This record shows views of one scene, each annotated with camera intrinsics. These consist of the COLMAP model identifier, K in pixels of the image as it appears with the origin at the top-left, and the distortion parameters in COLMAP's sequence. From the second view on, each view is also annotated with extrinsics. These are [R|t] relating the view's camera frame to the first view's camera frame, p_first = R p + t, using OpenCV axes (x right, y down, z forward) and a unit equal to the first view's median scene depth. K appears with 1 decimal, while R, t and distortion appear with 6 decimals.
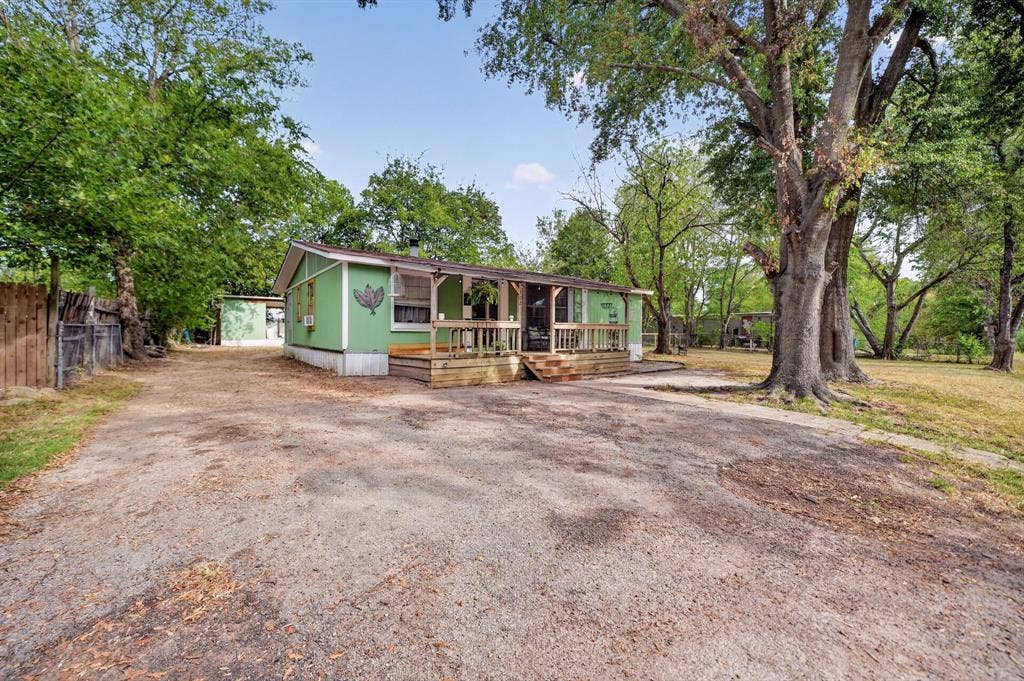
lens RADIAL K [[403.6, 0, 514.9], [0, 403.6, 339.8], [0, 0, 1]] dist [-0.008854, 0.000797]
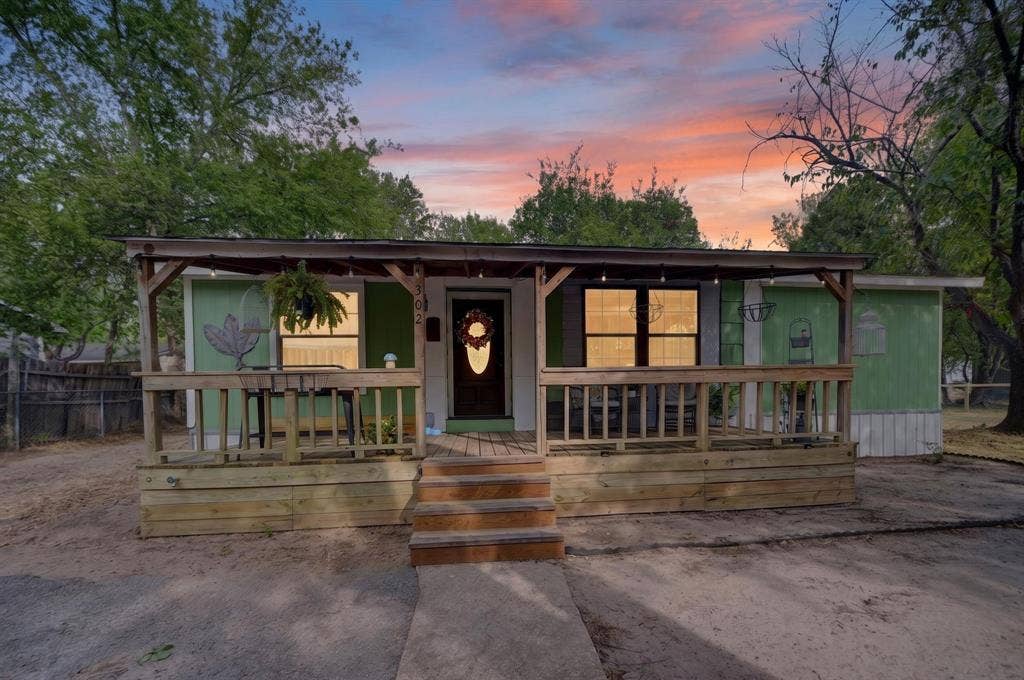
lens RADIAL K [[403.6, 0, 520.0], [0, 403.6, 410.9], [0, 0, 1]] dist [-0.008854, 0.000797]
pose [[0.839677, 0.016199, -0.542844, 0.260188], [0.007955, 0.999081, 0.042118, -0.018769], [0.543027, -0.039684, 0.838777, 0.643575]]
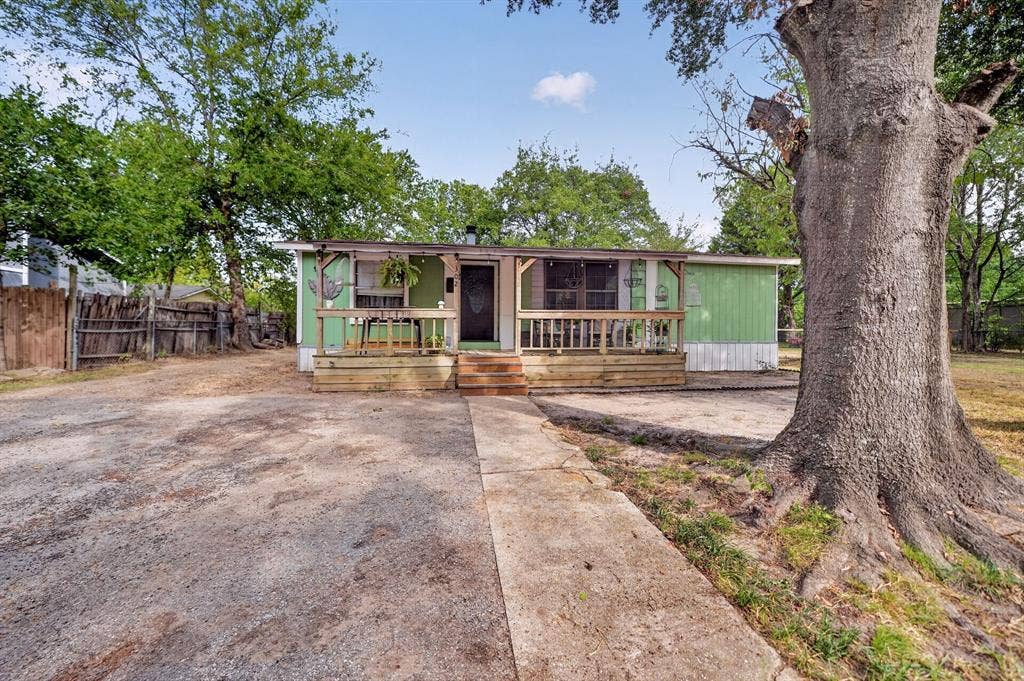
lens RADIAL K [[403.6, 0, 509.7], [0, 403.6, 338.8], [0, 0, 1]] dist [-0.008854, 0.000797]
pose [[0.859685, 0.007329, -0.510771, 0.414177], [-0.007328, 0.999971, 0.002015, 0.005939], [0.510771, 0.002011, 0.859714, 0.367544]]
